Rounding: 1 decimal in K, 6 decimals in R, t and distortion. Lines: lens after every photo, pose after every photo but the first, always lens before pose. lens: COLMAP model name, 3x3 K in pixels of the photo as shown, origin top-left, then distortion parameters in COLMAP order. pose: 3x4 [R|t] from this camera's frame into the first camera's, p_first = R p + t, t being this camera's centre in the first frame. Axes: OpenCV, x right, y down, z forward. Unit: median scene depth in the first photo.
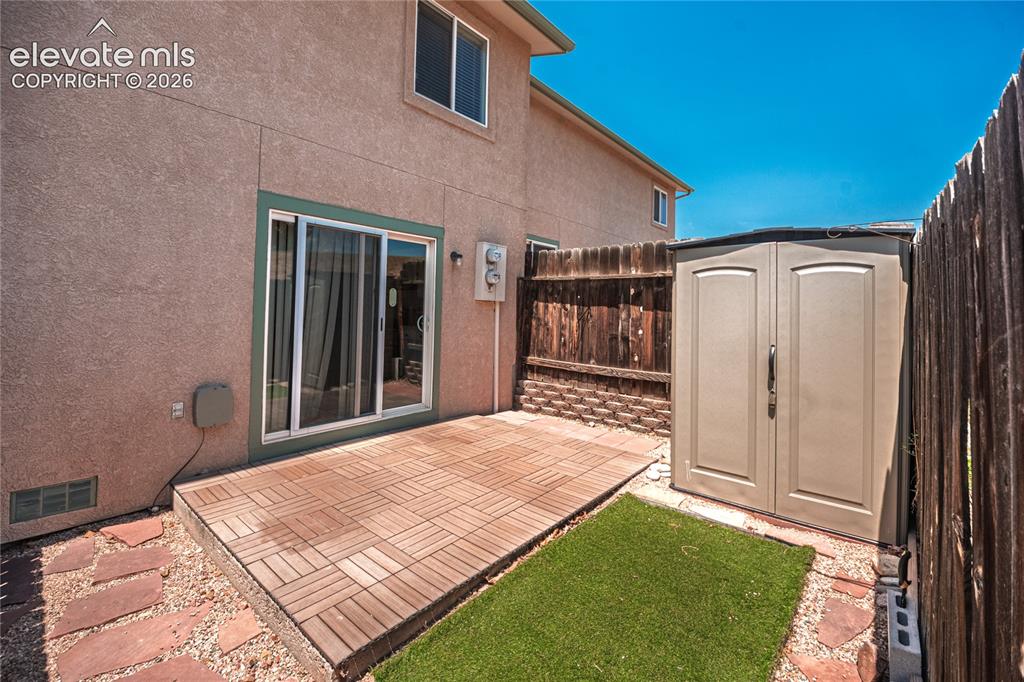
lens RADIAL K [[433.5, 0, 516.6], [0, 433.5, 297.8], [0, 0, 1]] dist [0.001304, -0.000423]
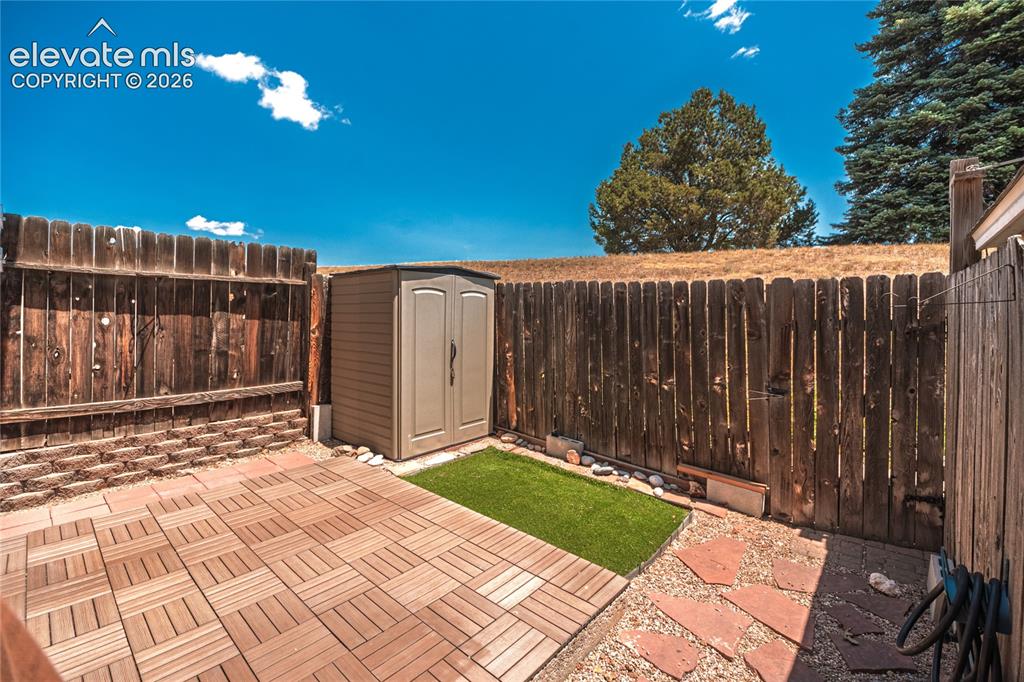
lens RADIAL K [[432.2, 0, 511.9], [0, 432.2, 320.2], [0, 0, 1]] dist [0.000716, -0.000341]
pose [[0.035331, -0.025546, 0.999049, -0.559181], [-0.024678, 0.999346, 0.026426, -0.005815], [-0.999071, -0.025588, 0.034677, 0.419228]]
